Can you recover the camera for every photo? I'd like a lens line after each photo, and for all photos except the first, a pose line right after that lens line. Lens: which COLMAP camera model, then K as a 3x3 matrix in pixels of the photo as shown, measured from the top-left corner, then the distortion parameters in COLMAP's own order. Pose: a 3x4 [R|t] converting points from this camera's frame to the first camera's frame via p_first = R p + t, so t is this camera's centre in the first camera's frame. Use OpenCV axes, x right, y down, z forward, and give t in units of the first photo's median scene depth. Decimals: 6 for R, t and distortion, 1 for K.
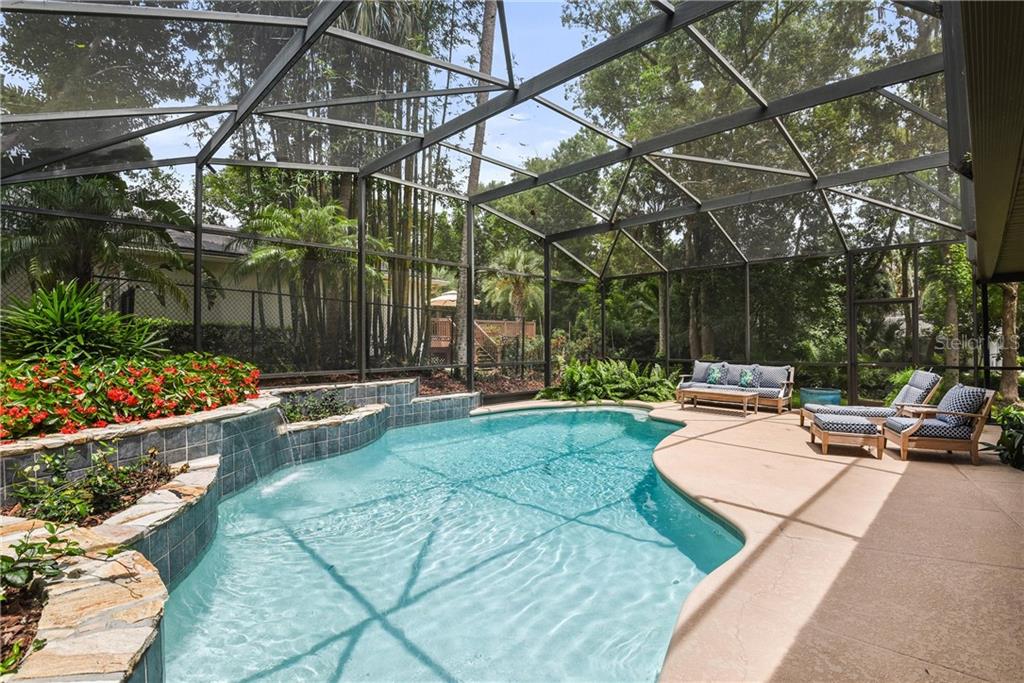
lens RADIAL K [[475.2, 0, 509.4], [0, 475.2, 339.1], [0, 0, 1]] dist [-0.000044, 0.000002]
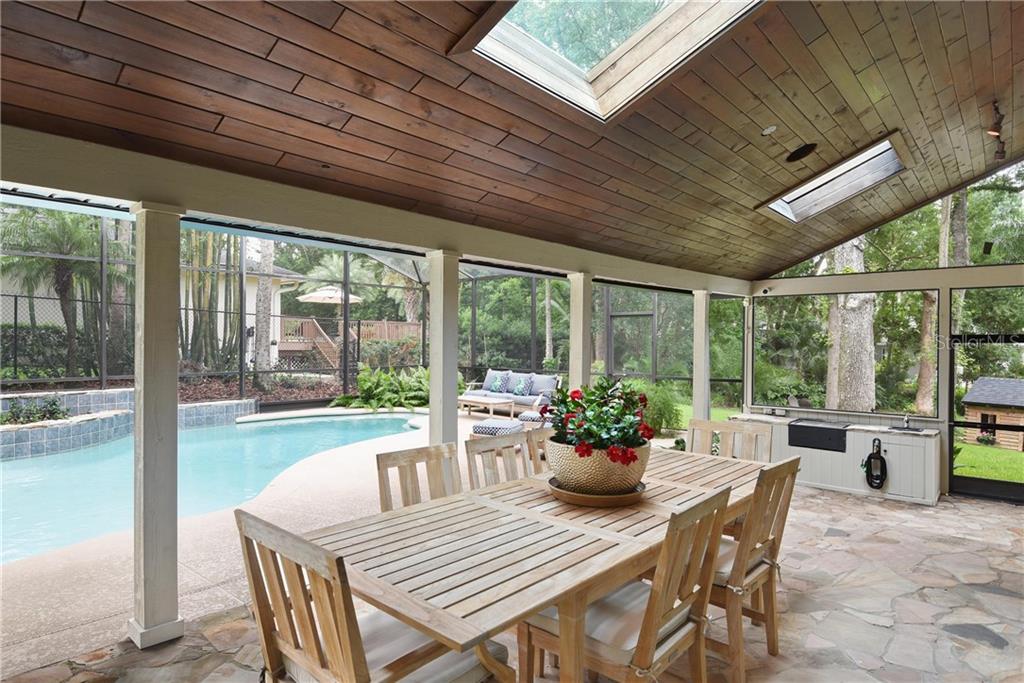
lens RADIAL K [[576.1, 0, 514.4], [0, 576.1, 344.3], [0, 0, 1]] dist [0.024562, 0.000061]
pose [[0.997287, 0.010875, 0.072802, 0.361185], [-0.011611, 0.999886, 0.009693, -0.019733], [-0.072689, -0.010512, 0.997299, -0.228447]]
